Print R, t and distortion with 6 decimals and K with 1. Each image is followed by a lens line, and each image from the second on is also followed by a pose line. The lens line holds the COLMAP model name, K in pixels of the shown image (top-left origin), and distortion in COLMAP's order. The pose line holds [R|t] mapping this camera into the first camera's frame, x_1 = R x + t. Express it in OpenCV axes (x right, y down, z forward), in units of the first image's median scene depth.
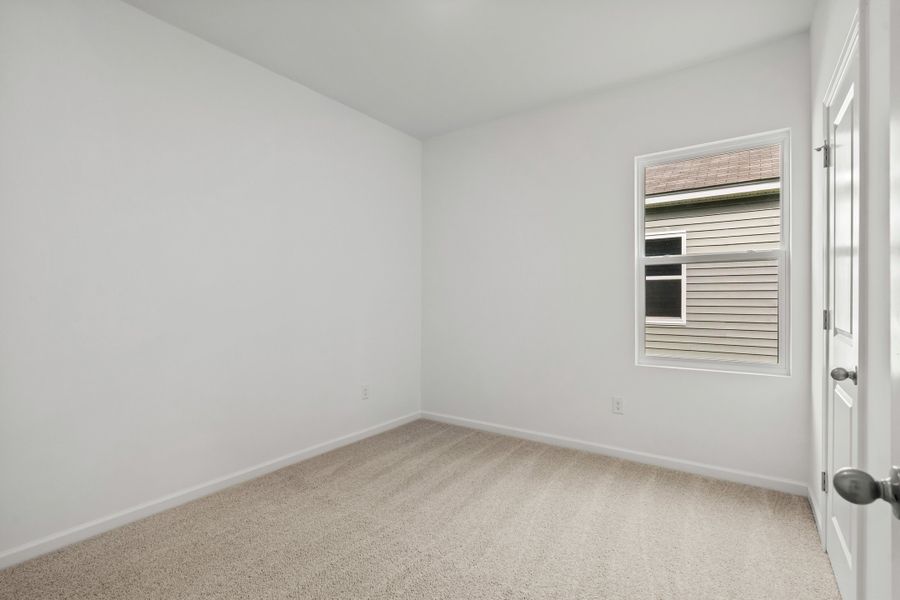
lens RADIAL K [[412.5, 0, 451.8], [0, 412.5, 303.8], [0, 0, 1]] dist [-0.005115, 0.002098]
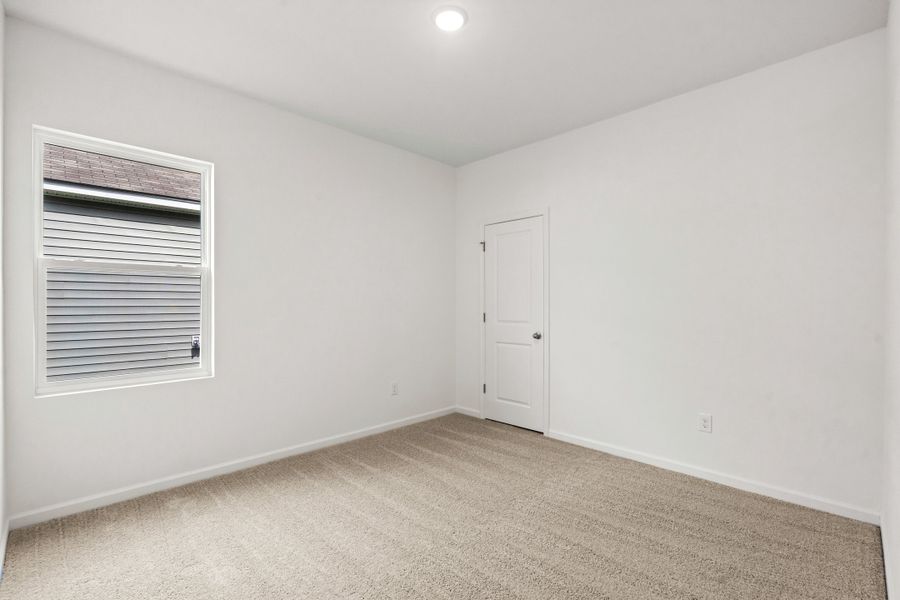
lens RADIAL K [[412.5, 0, 451.9], [0, 412.5, 304.2], [0, 0, 1]] dist [-0.005115, 0.002098]
pose [[0.157798, 0.015257, 0.987353, -0.211077], [0.004147, 0.999862, -0.016113, -0.003767], [-0.987463, 0.006637, 0.157713, 0.140948]]
